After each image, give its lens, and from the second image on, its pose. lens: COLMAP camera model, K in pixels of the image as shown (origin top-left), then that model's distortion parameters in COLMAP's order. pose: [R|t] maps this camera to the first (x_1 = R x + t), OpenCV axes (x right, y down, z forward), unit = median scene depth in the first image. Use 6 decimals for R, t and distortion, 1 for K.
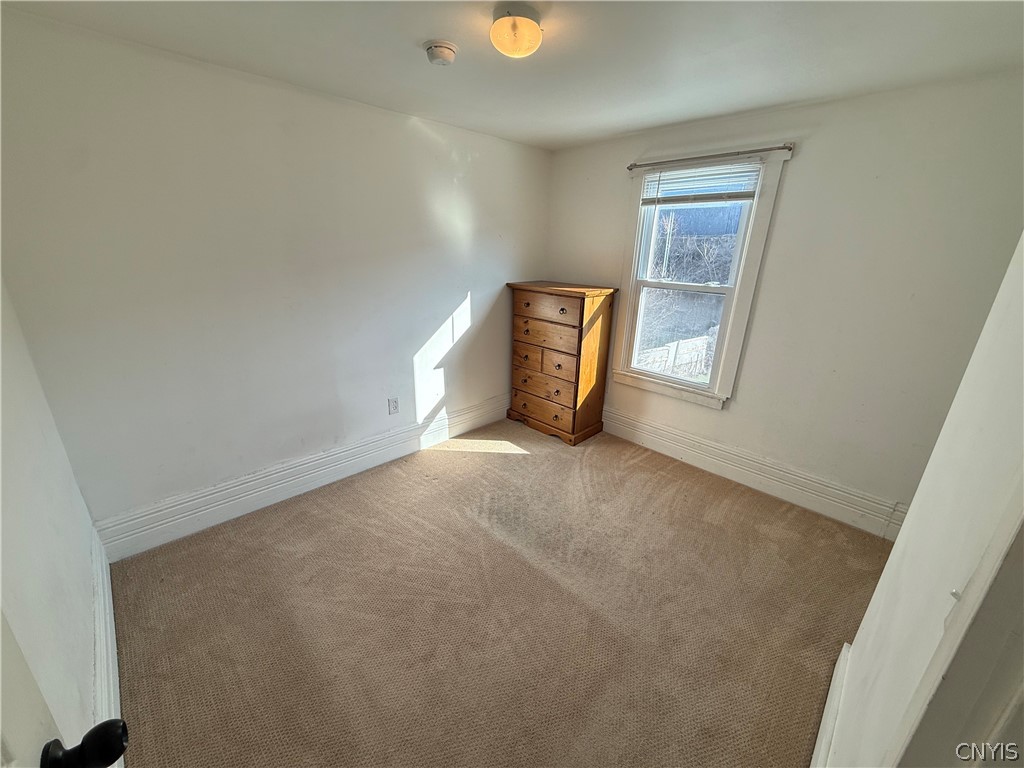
lens RADIAL K [[406.2, 0, 512.0], [0, 406.2, 384.0], [0, 0, 1]] dist [-0.000858, 0.000178]
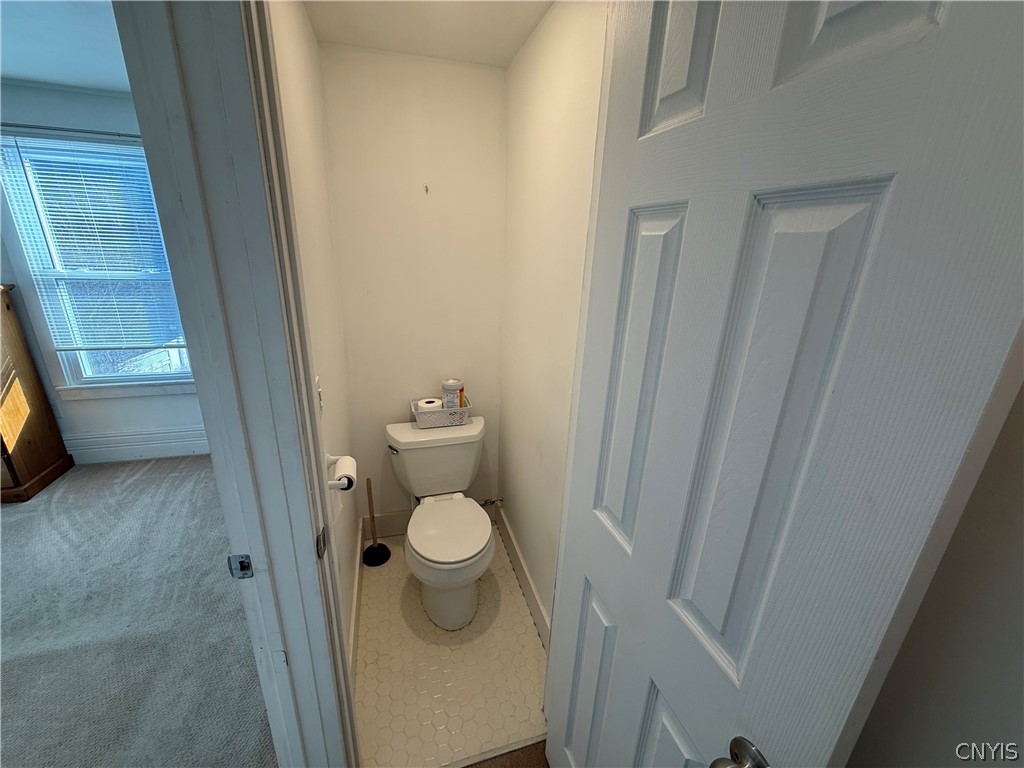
lens RADIAL K [[406.2, 0, 512.0], [0, 406.2, 384.0], [0, 0, 1]] dist [-0.000858, 0.000178]
pose [[0.472286, -0.291625, 0.831806, 0.017421], [0.257233, 0.948205, 0.186381, 0.045045], [-0.843076, 0.125942, 0.522839, -0.177760]]
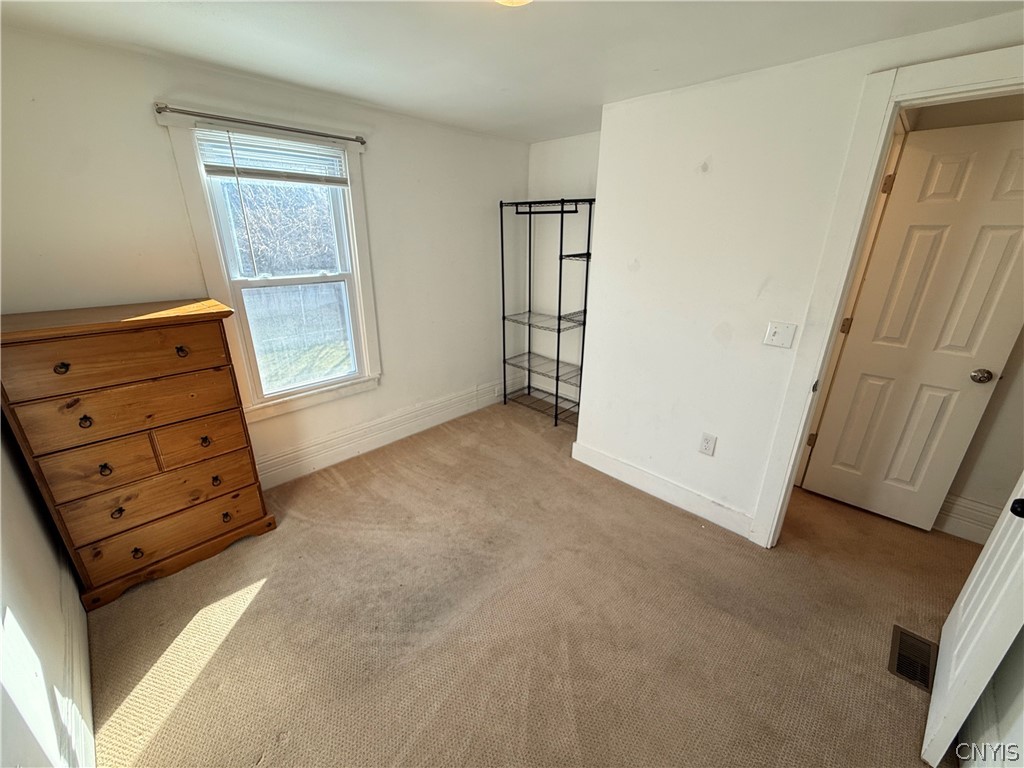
lens RADIAL K [[406.2, 0, 512.0], [0, 406.2, 384.0], [0, 0, 1]] dist [-0.000858, 0.000178]
pose [[-0.022026, -0.376822, 0.926024, -0.450683], [0.308571, 0.878464, 0.364809, -0.211787], [-0.950946, 0.293780, 0.096928, 0.527700]]
